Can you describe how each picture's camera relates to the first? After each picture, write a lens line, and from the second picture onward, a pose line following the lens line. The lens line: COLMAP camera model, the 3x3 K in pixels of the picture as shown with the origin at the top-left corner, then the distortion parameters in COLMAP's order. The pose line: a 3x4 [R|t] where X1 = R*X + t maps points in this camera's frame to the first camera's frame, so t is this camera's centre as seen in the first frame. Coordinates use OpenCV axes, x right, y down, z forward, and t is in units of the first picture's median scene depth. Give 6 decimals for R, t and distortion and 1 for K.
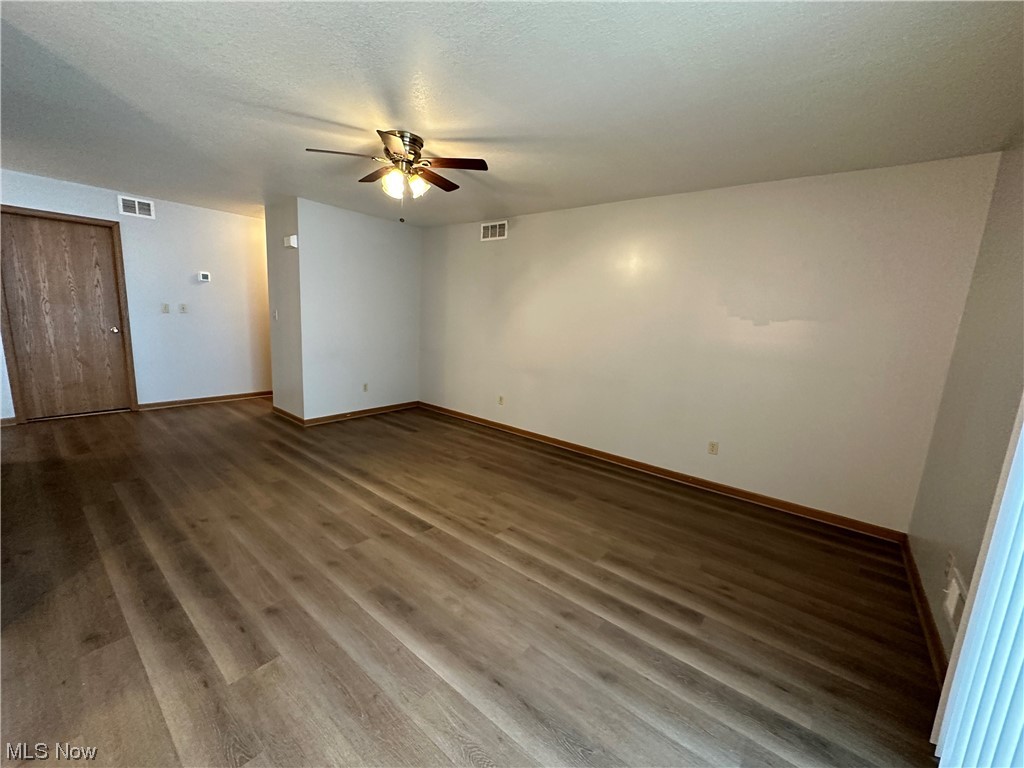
lens RADIAL K [[409.0, 0, 511.3], [0, 409.0, 379.5], [0, 0, 1]] dist [0.001216, 0.000395]
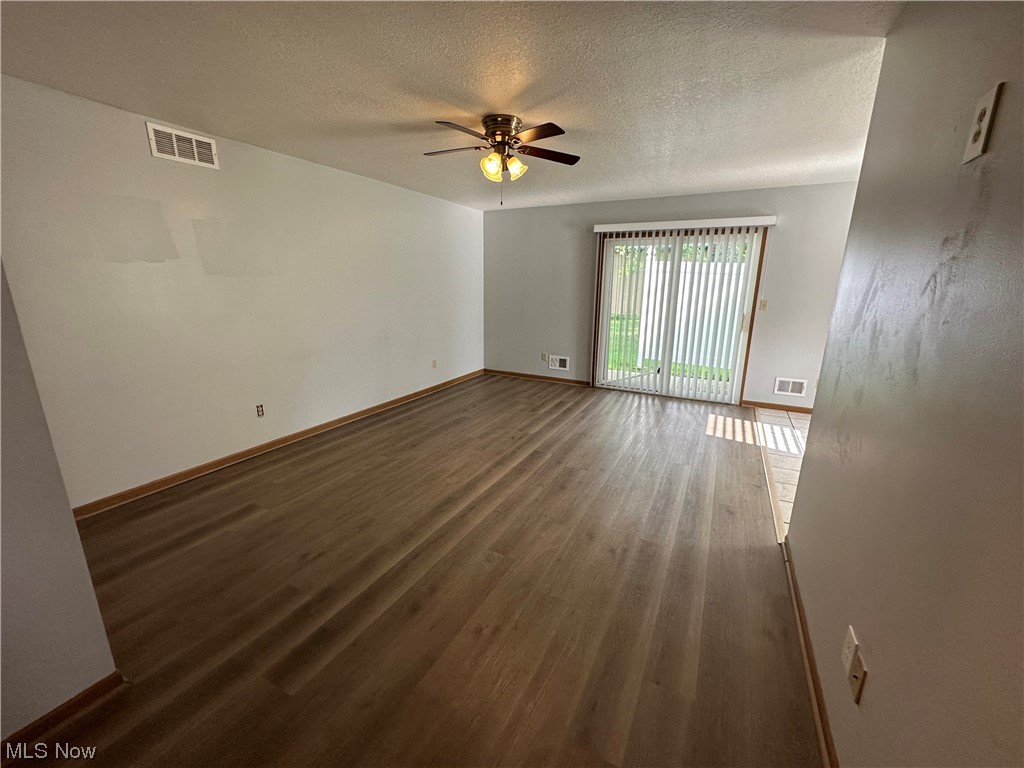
lens RADIAL K [[409.0, 0, 511.3], [0, 409.0, 379.5], [0, 0, 1]] dist [0.001216, 0.000395]
pose [[-0.187716, -0.282619, 0.940685, -1.166761], [0.142965, 0.939650, 0.310837, -0.246178], [-0.971763, 0.192834, -0.135983, 1.025969]]
